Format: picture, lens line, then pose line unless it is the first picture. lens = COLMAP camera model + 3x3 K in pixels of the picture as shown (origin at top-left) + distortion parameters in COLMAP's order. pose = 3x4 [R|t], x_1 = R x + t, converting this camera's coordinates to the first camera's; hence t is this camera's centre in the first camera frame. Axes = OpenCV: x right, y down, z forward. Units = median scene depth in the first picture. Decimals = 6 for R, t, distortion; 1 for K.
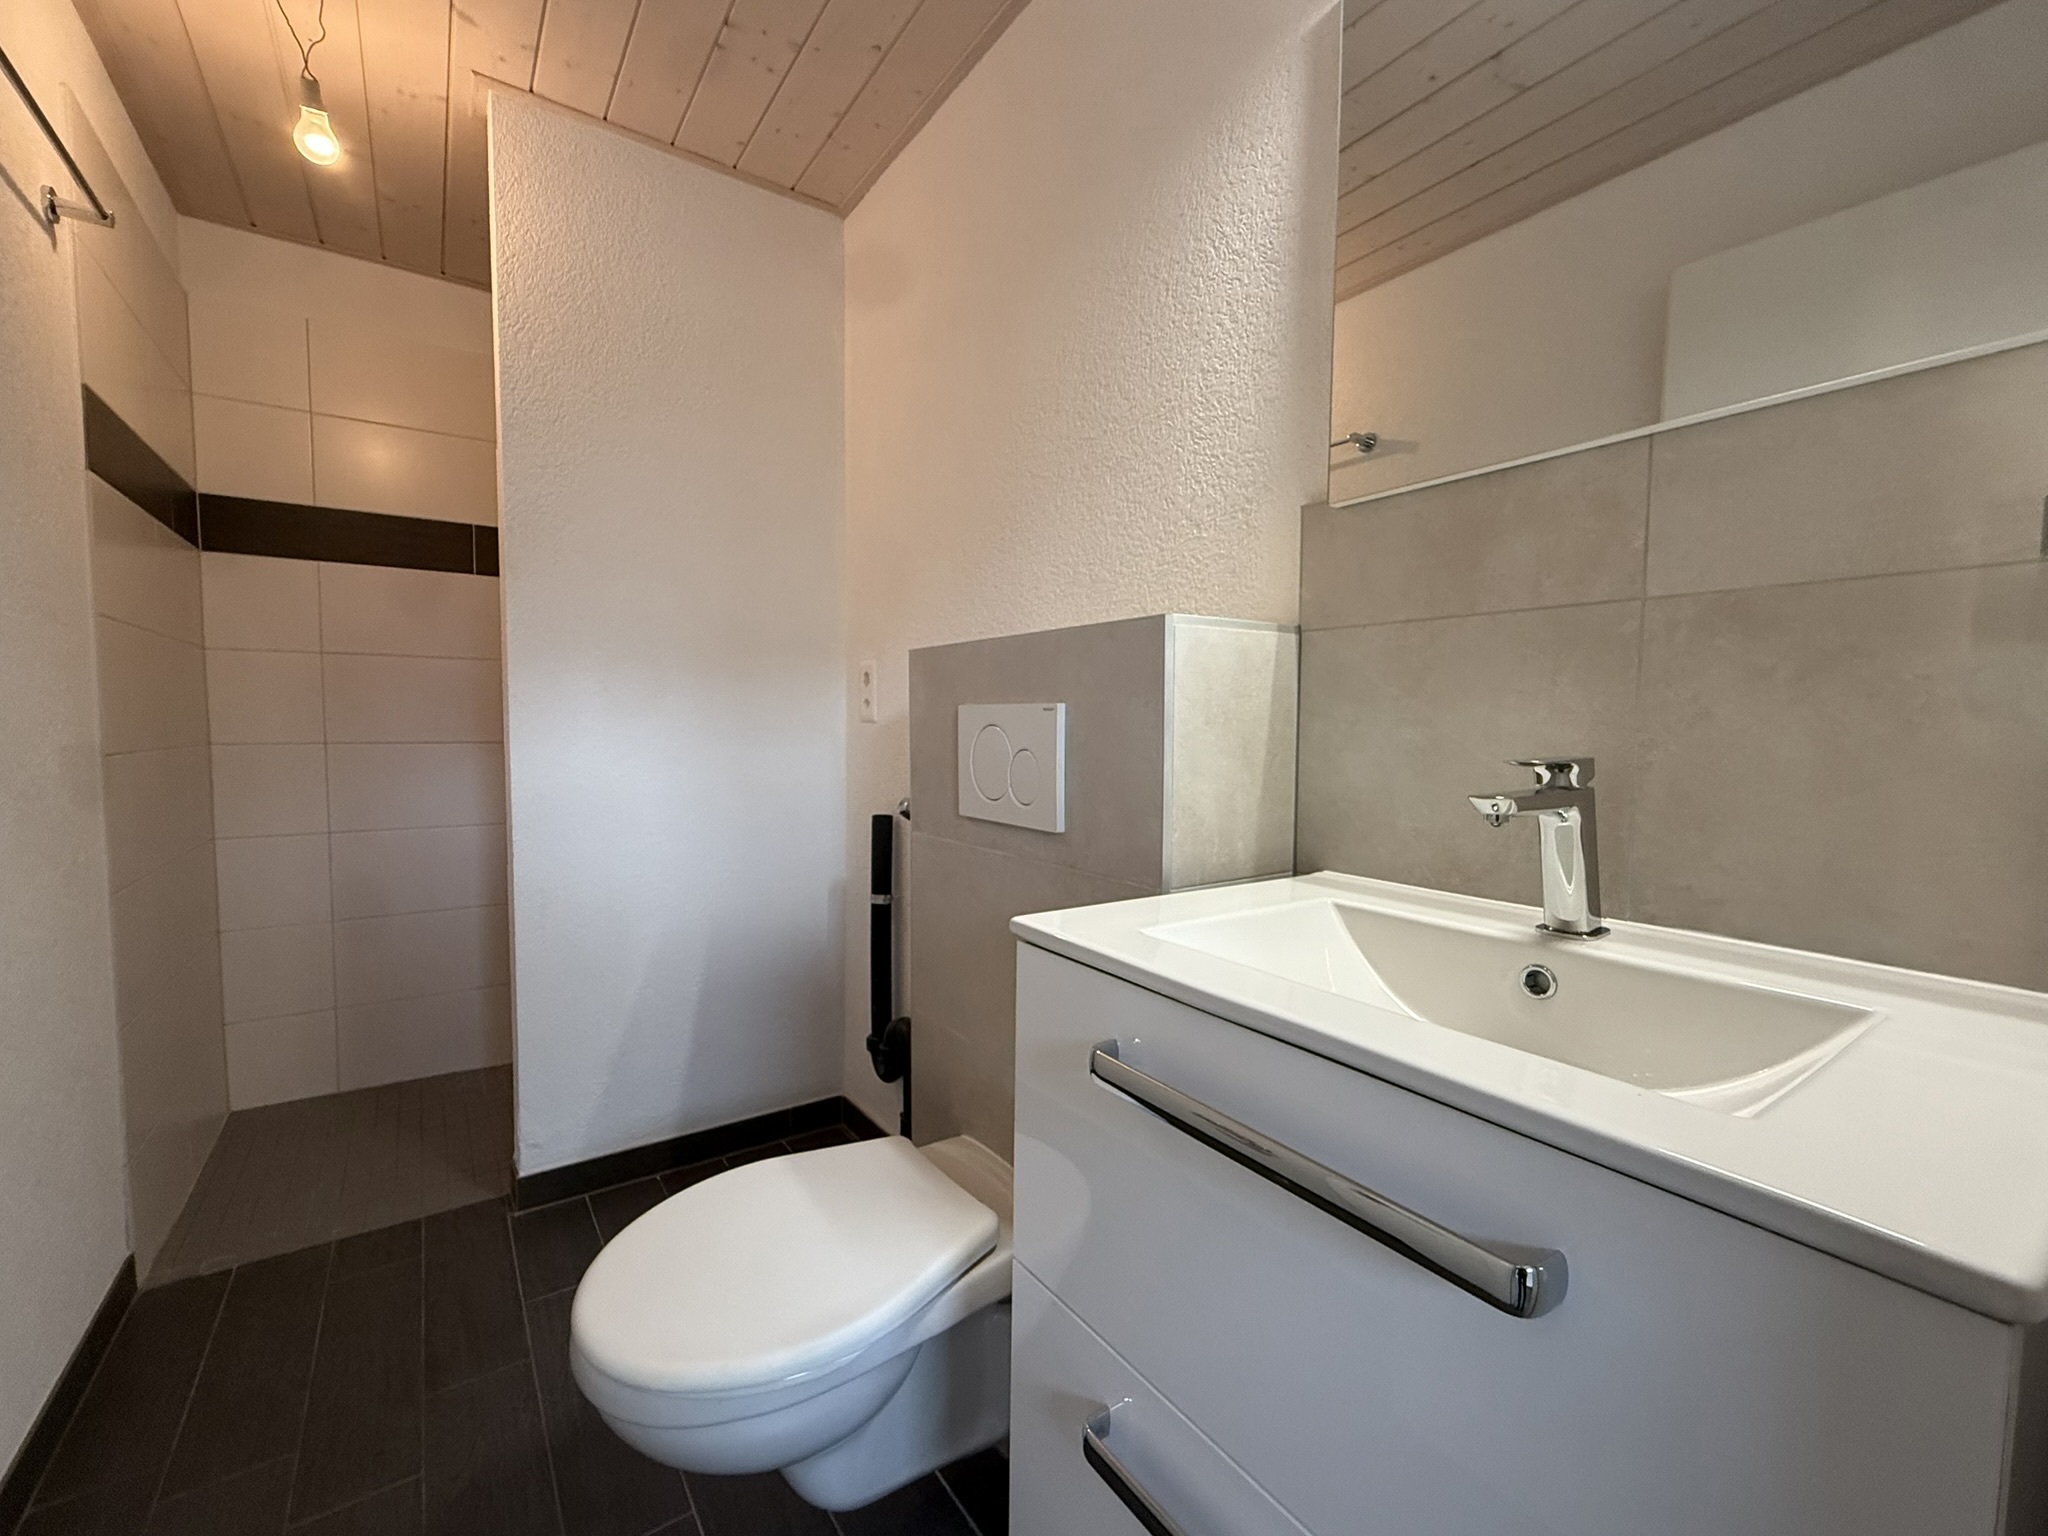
lens RADIAL K [[834.6, 0, 1021.3], [0, 834.6, 772.2], [0, 0, 1]] dist [-0.006756, -0.000045]
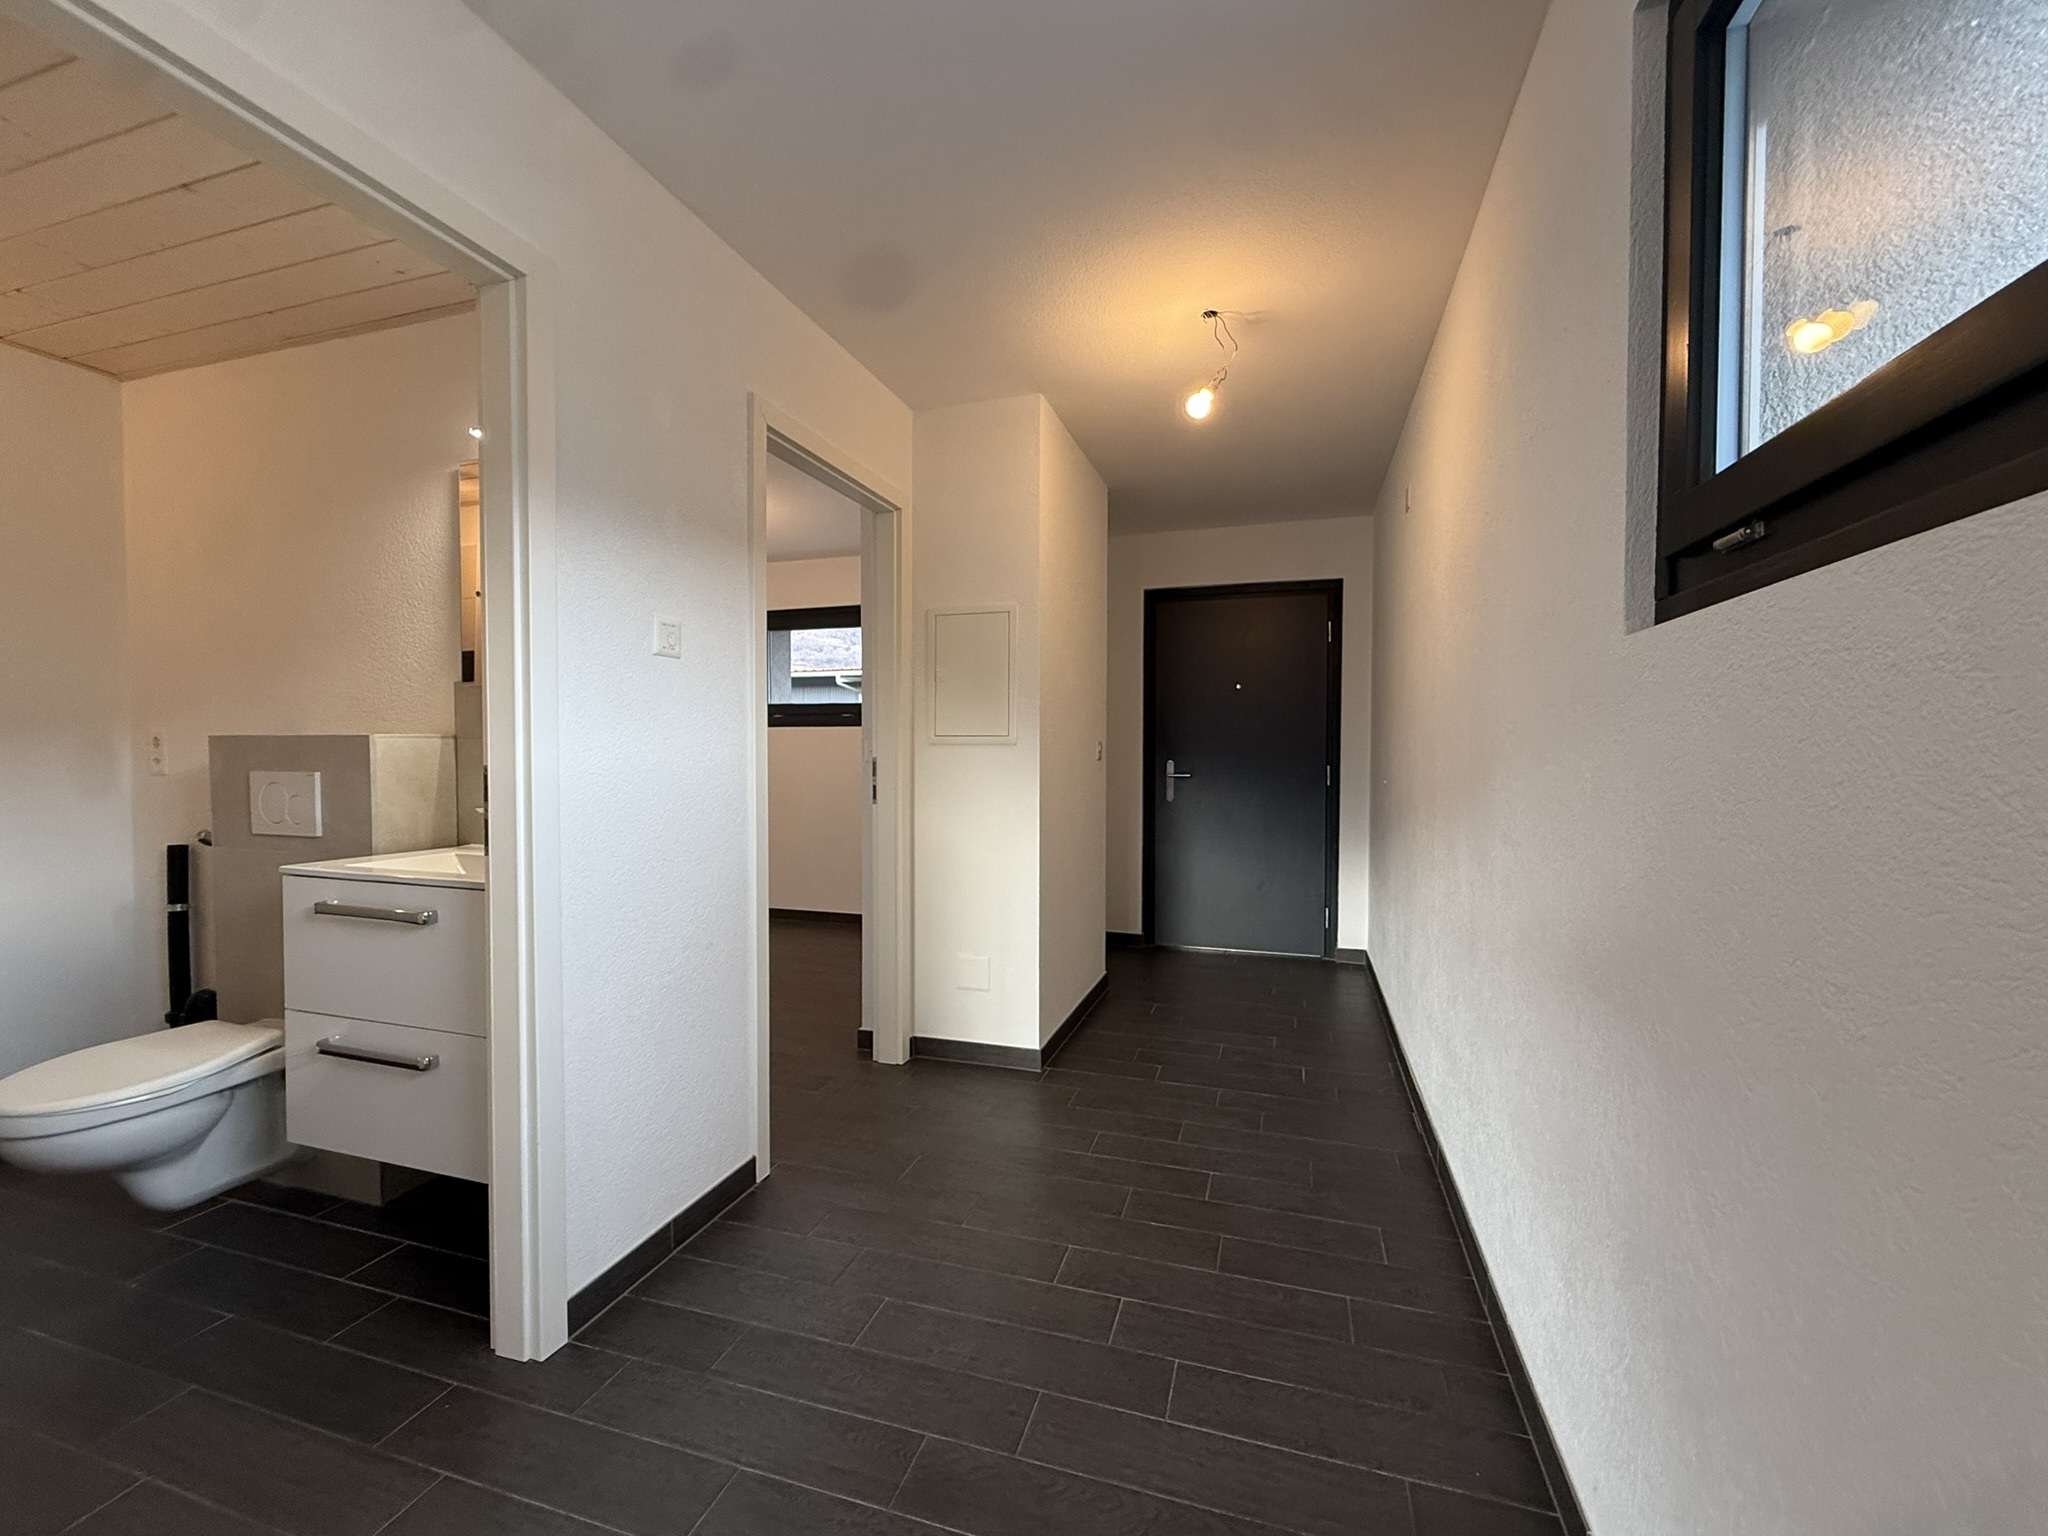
lens RADIAL K [[834.6, 0, 1028.0], [0, 834.6, 775.8], [0, 0, 1]] dist [-0.006756, -0.000045]
pose [[0.782621, -0.022540, 0.622090, 0.141160], [0.039423, 0.999133, -0.013396, 0.020948], [-0.621249, 0.035009, 0.782831, -1.628411]]
